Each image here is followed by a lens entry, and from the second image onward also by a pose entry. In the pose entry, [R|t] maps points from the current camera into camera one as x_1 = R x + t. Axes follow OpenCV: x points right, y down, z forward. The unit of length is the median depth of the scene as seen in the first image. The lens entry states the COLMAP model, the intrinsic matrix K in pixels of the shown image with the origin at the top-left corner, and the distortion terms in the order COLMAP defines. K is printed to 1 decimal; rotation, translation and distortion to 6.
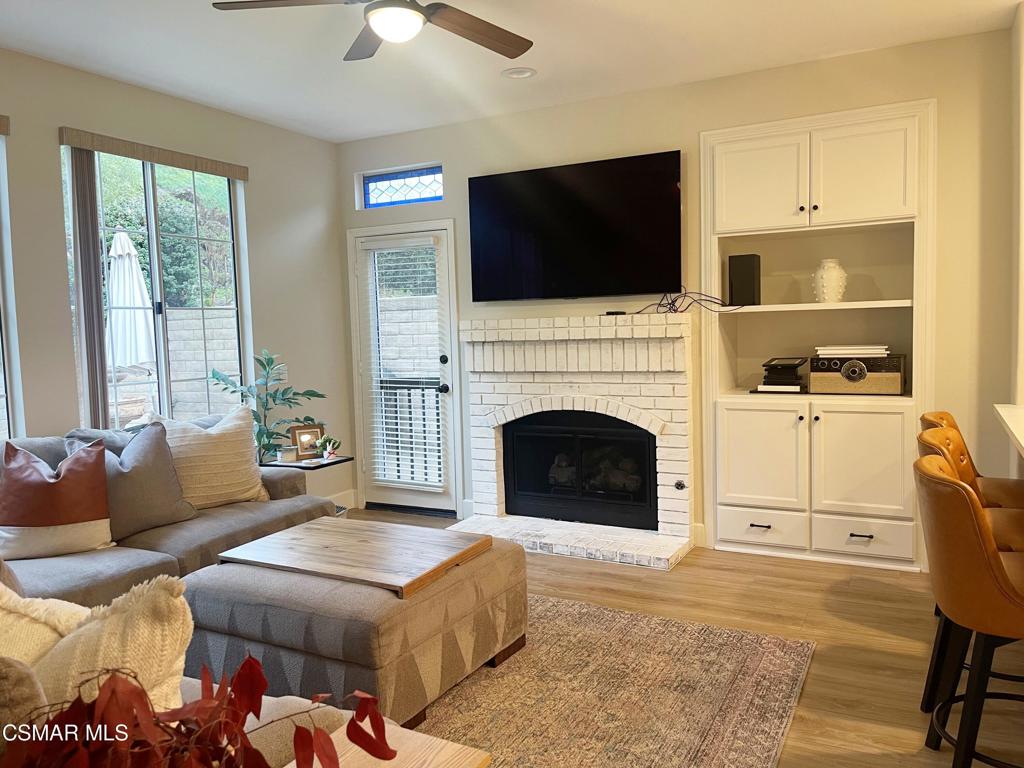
lens RADIAL K [[773.7, 0, 511.5], [0, 773.7, 383.3], [0, 0, 1]] dist [0.063627, -0.074683]
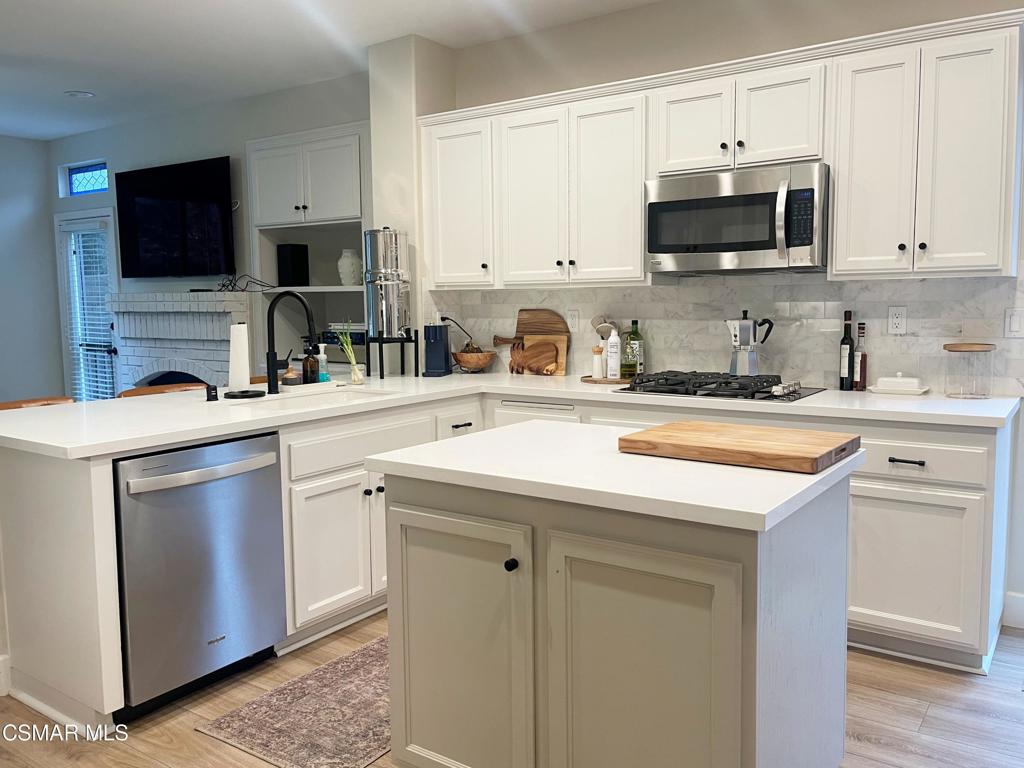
lens RADIAL K [[853.0, 0, 515.5], [0, 853.0, 379.6], [0, 0, 1]] dist [0.003742, 0.003202]
pose [[0.991305, 0.032343, -0.127547, 0.748069], [-0.029073, 0.999201, 0.027415, -0.003589], [0.128331, -0.023469, 0.991454, -0.227647]]
